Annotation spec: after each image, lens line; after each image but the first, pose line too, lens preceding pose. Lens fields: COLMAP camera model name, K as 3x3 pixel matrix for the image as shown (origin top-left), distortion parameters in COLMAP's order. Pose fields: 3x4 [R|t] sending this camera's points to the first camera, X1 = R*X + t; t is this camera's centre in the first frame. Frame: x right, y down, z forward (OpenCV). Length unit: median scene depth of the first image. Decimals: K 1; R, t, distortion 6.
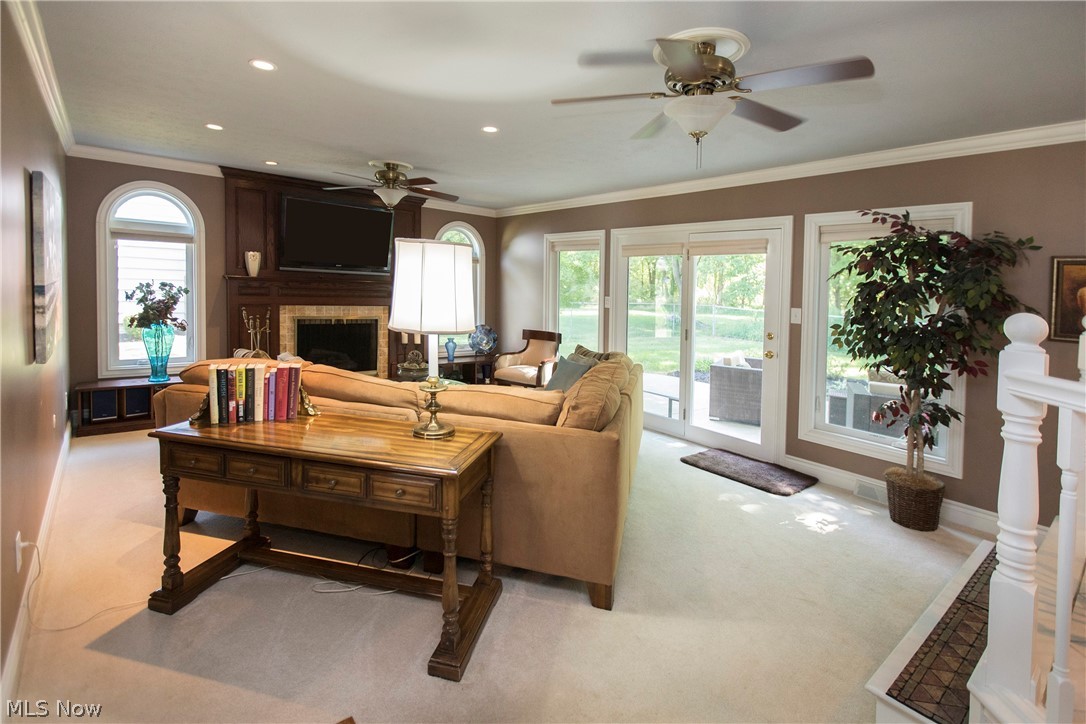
lens RADIAL K [[543.7, 0, 541.9], [0, 543.7, 359.5], [0, 0, 1]] dist [0.002053, -0.000076]
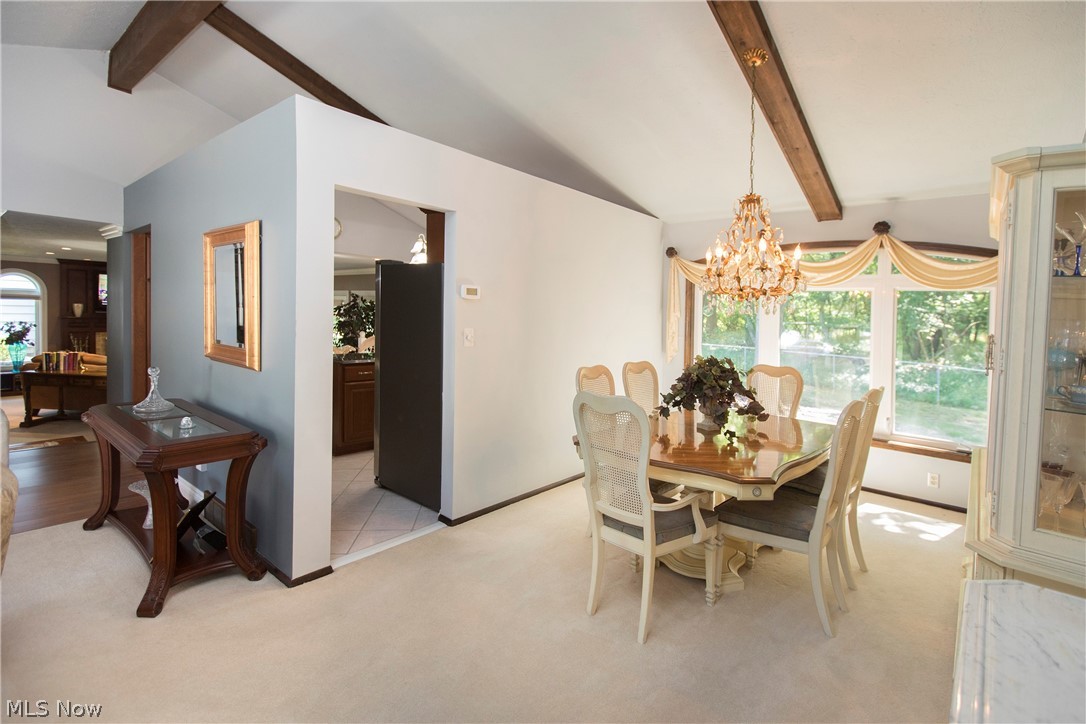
lens RADIAL K [[503.5, 0, 544.8], [0, 503.5, 358.9], [0, 0, 1]] dist [-0.001860, -0.000037]
pose [[0.977674, -0.025613, 0.208562, 0.741101], [0.033340, 0.998879, -0.033615, 0.112343], [-0.207467, 0.039818, 0.977431, -1.115141]]
